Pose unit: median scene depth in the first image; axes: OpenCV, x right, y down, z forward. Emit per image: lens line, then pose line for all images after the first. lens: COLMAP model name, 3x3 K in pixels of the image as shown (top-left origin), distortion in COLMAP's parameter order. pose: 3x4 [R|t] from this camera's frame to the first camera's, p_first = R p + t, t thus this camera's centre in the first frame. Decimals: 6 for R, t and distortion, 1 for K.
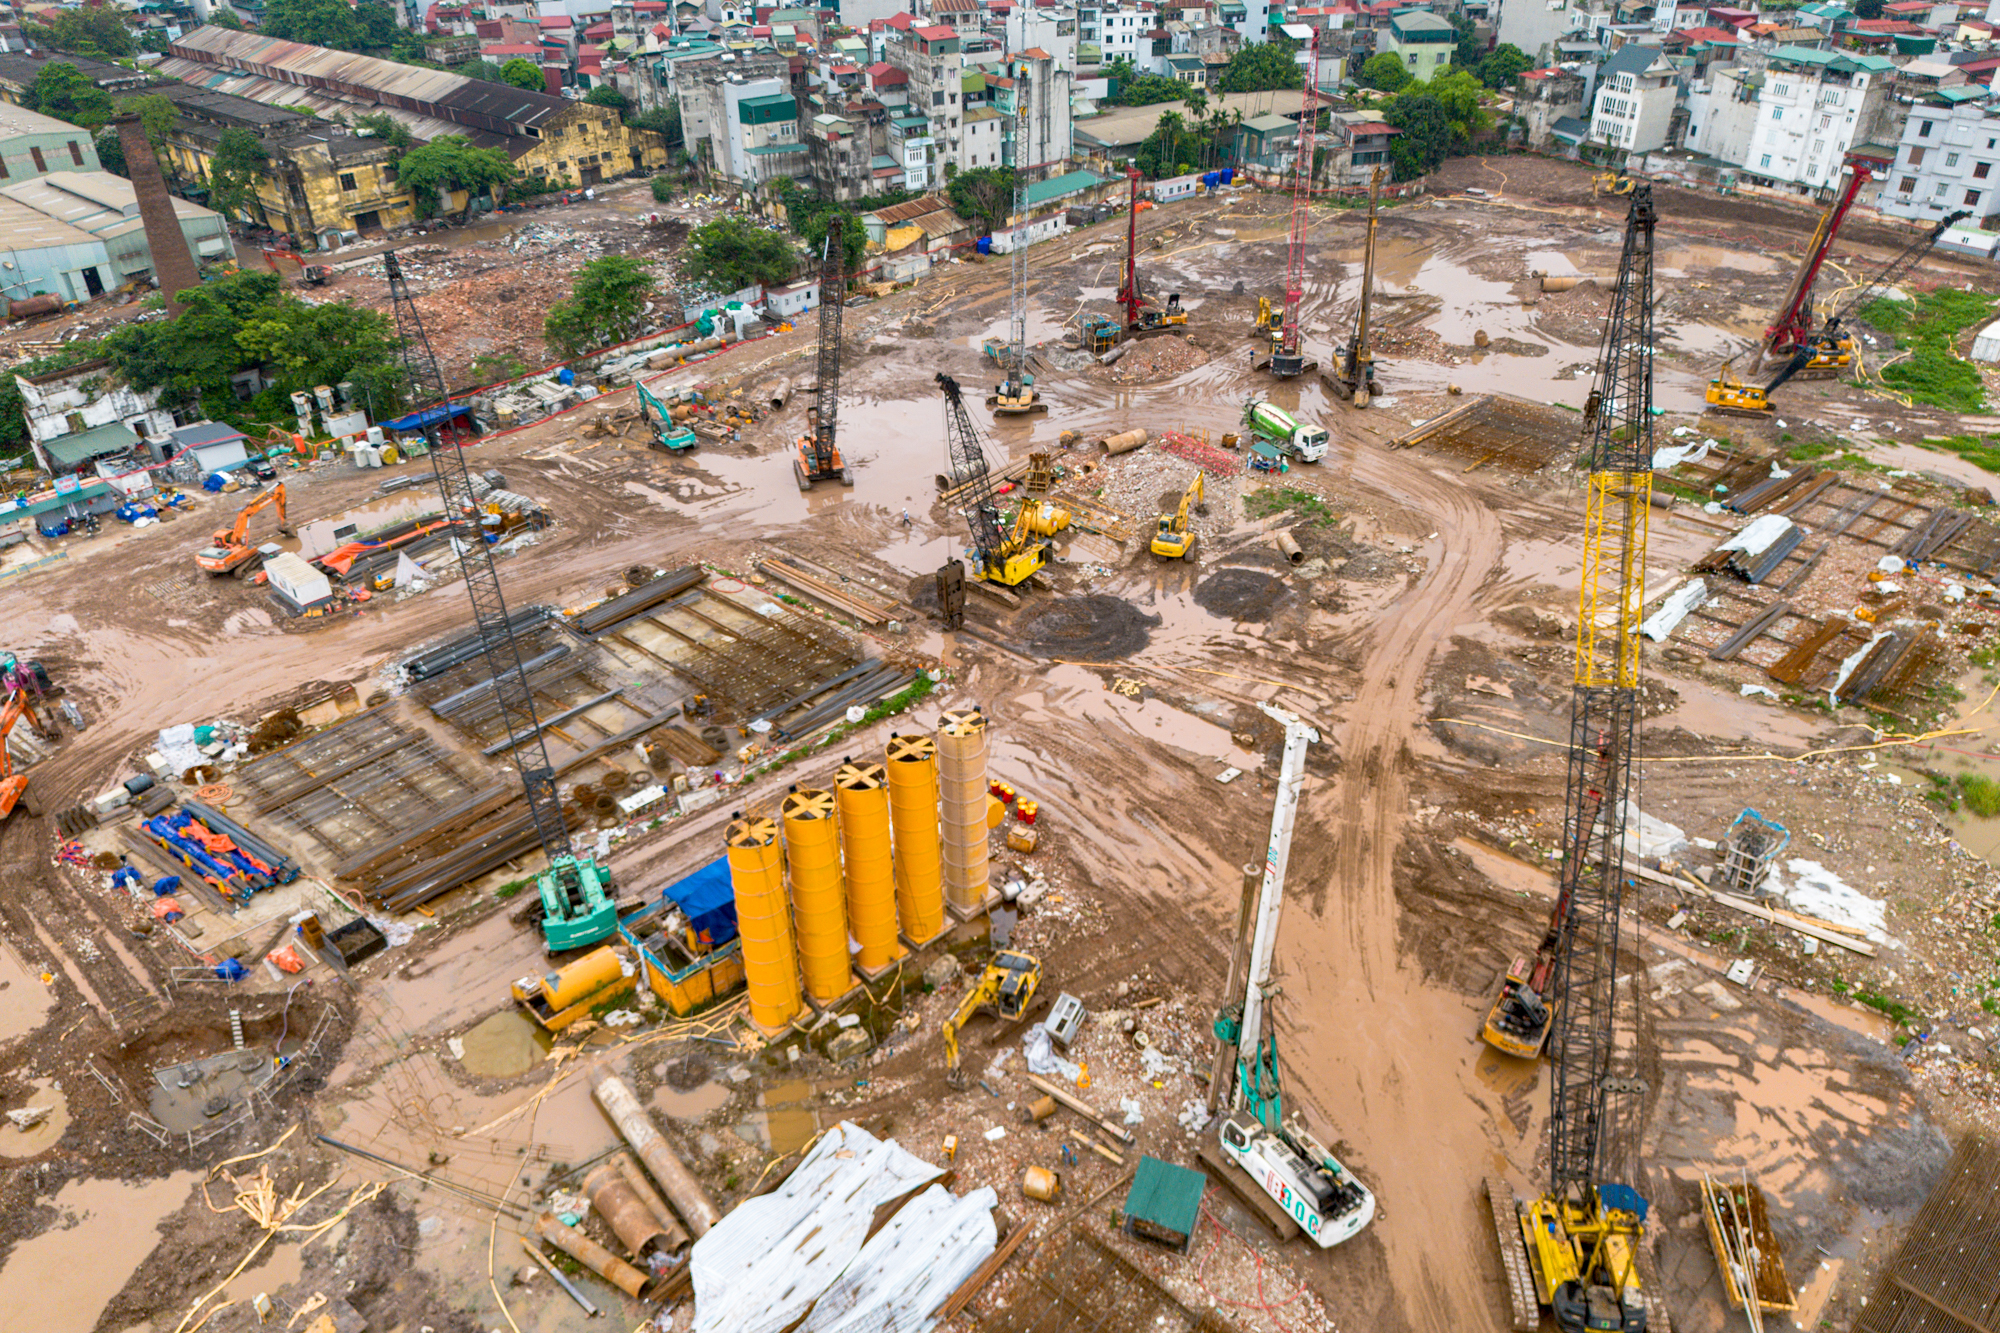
lens RADIAL K [[1473.1, 0, 1000.0], [0, 1473.1, 666.5], [0, 0, 1]] dist [0.073823, -0.084860]
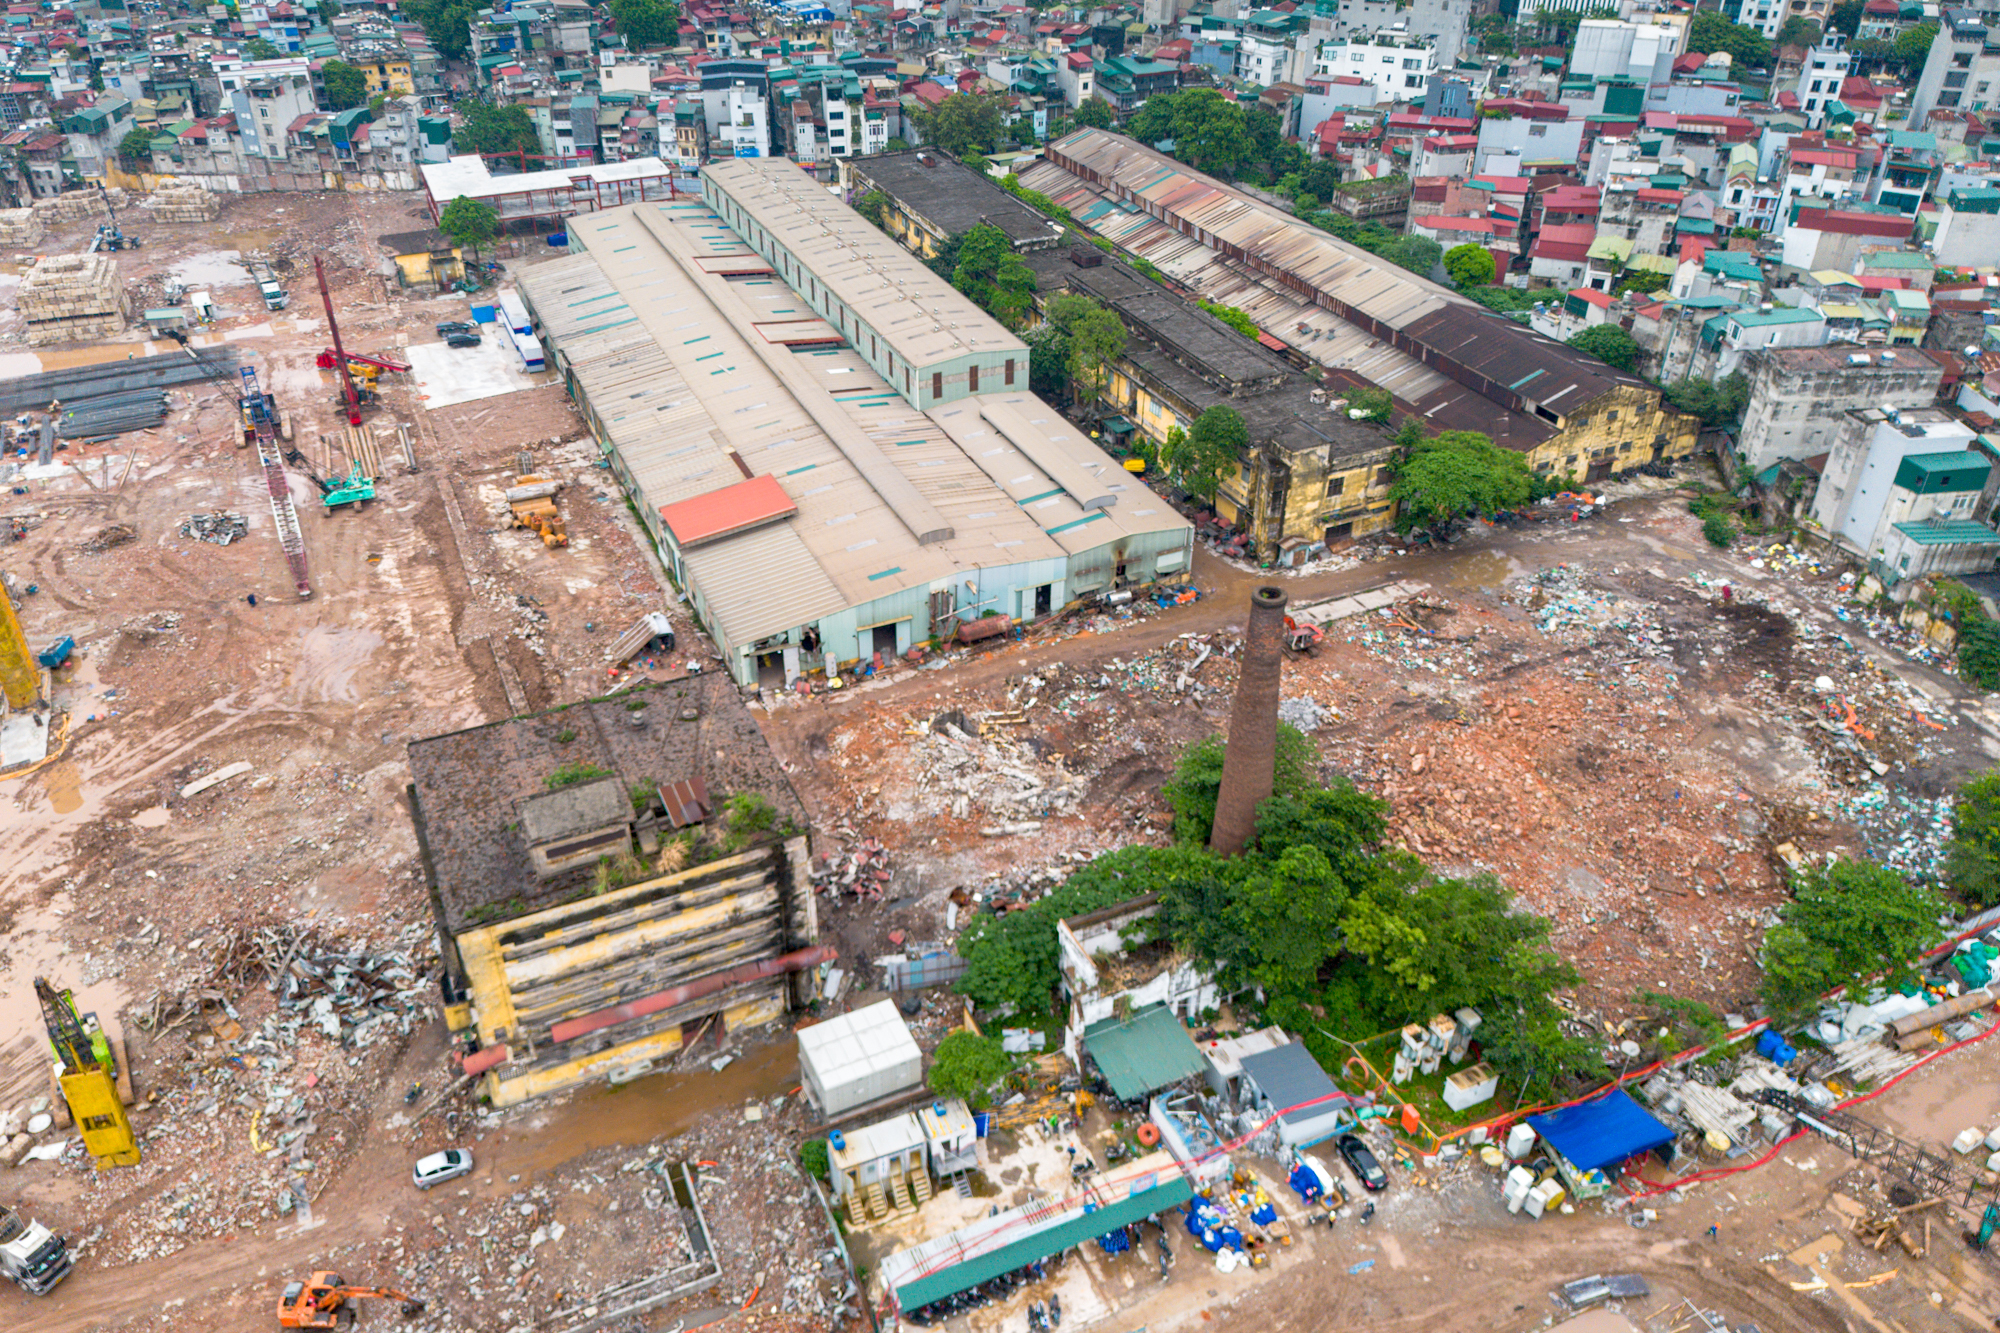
lens RADIAL K [[1473.1, 0, 1000.0], [0, 1473.1, 666.5], [0, 0, 1]] dist [0.073823, -0.084860]
pose [[0.922459, 0.227772, -0.311751, -0.319583], [-0.212535, 0.973665, 0.082497, -0.247138], [0.322332, -0.009842, 0.946576, 0.193692]]
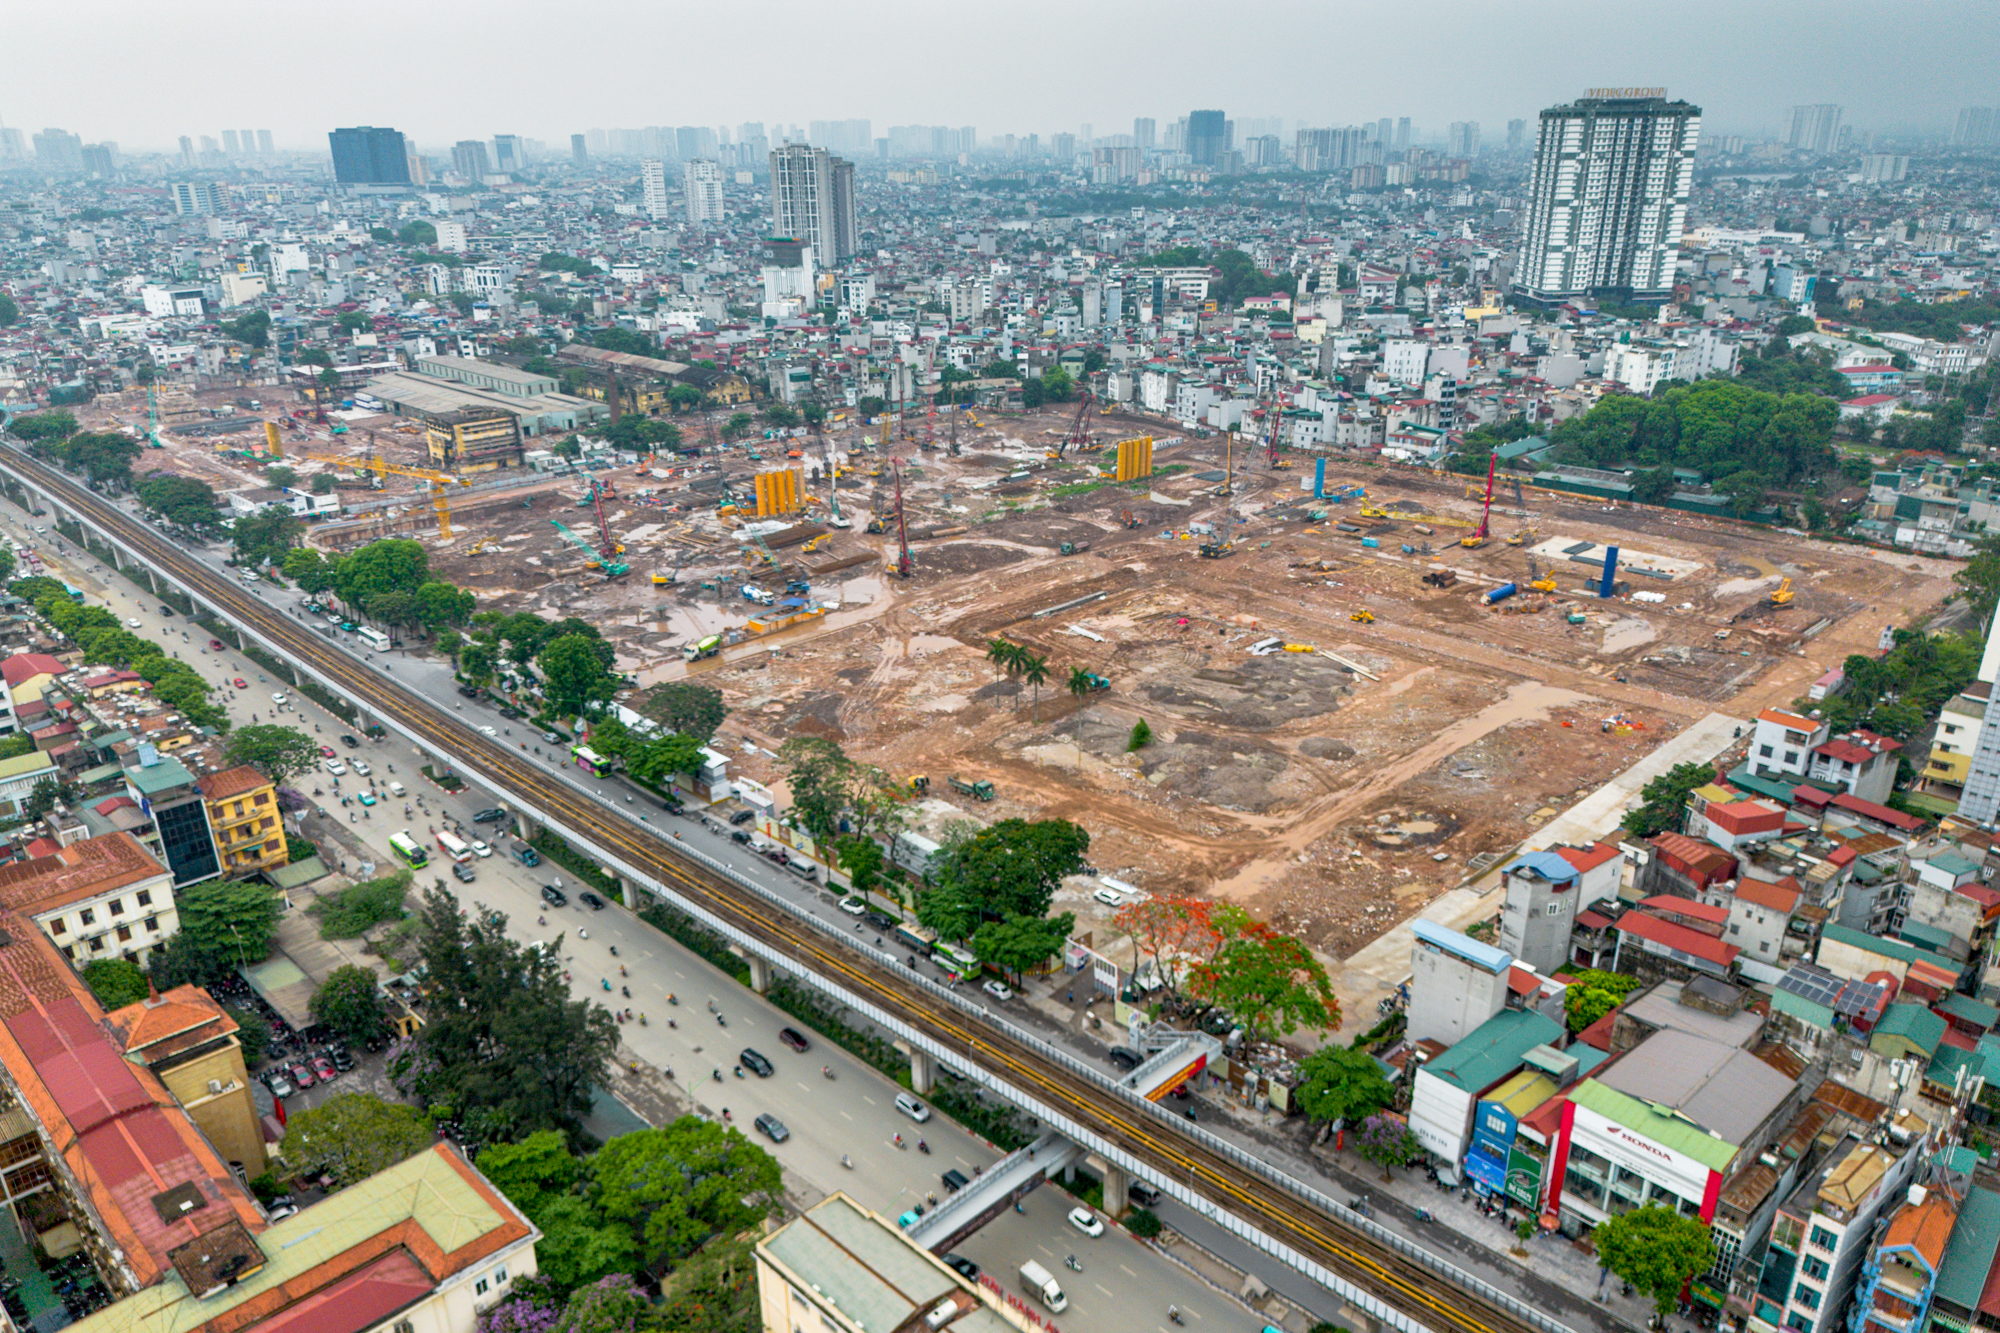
lens RADIAL K [[1473.1, 0, 1000.0], [0, 1473.1, 666.5], [0, 0, 1]] dist [0.073823, -0.084860]
pose [[0.997436, 0.034110, -0.062904, 0.402487], [-0.045750, 0.979922, -0.194061, 0.662220], [0.055022, 0.196441, 0.978971, -1.548653]]
